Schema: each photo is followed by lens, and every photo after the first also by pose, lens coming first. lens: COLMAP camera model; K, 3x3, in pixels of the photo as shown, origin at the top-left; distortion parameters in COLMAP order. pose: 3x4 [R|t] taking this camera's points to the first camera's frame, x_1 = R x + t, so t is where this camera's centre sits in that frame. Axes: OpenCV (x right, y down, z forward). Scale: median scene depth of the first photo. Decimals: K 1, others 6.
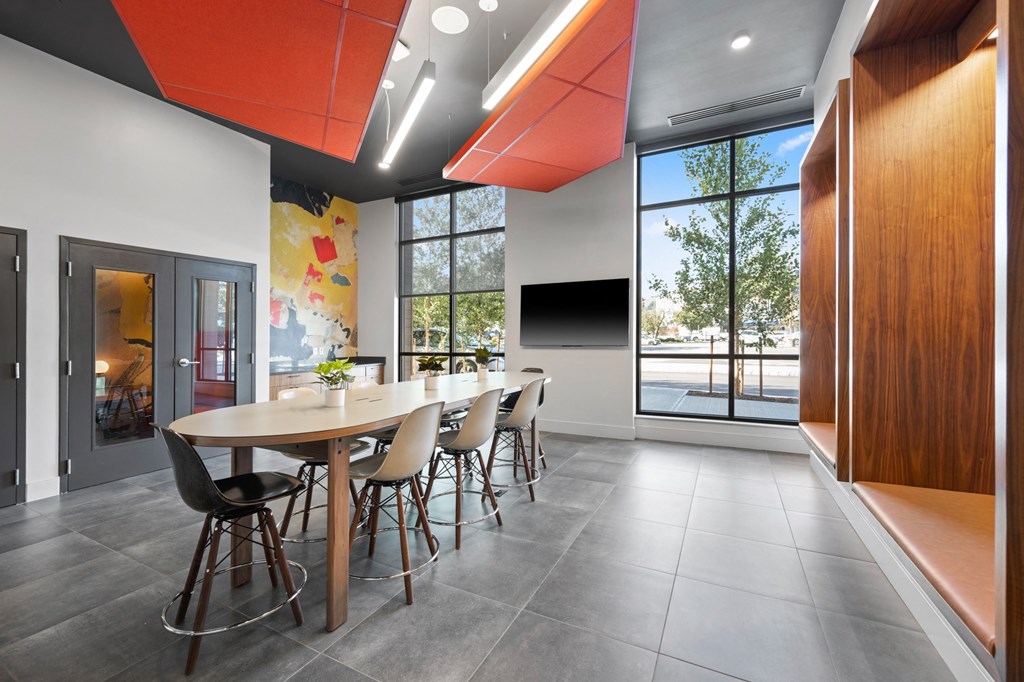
lens RADIAL K [[419.8, 0, 511.7], [0, 419.8, 337.4], [0, 0, 1]] dist [-0.000066, -0.000043]
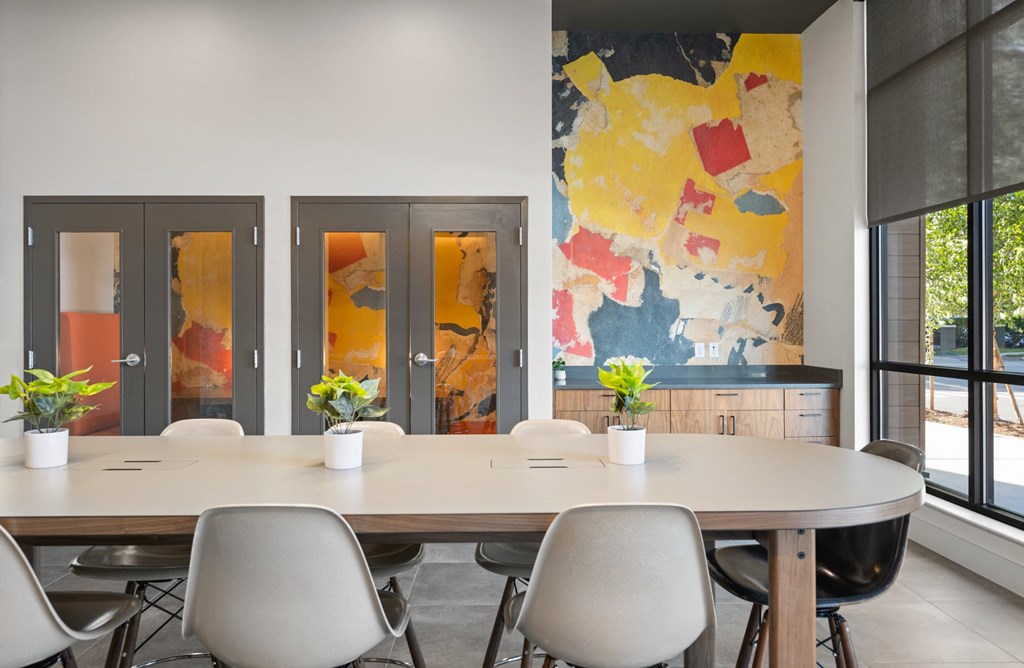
lens RADIAL K [[733.0, 0, 507.2], [0, 733.0, 311.7], [0, 0, 1]] dist [0.002353, 0.001209]
pose [[0.476936, -0.004758, -0.878925, 0.200149], [-0.006887, 0.999934, -0.009150, -0.003750], [0.878911, 0.010418, 0.476872, 0.365330]]
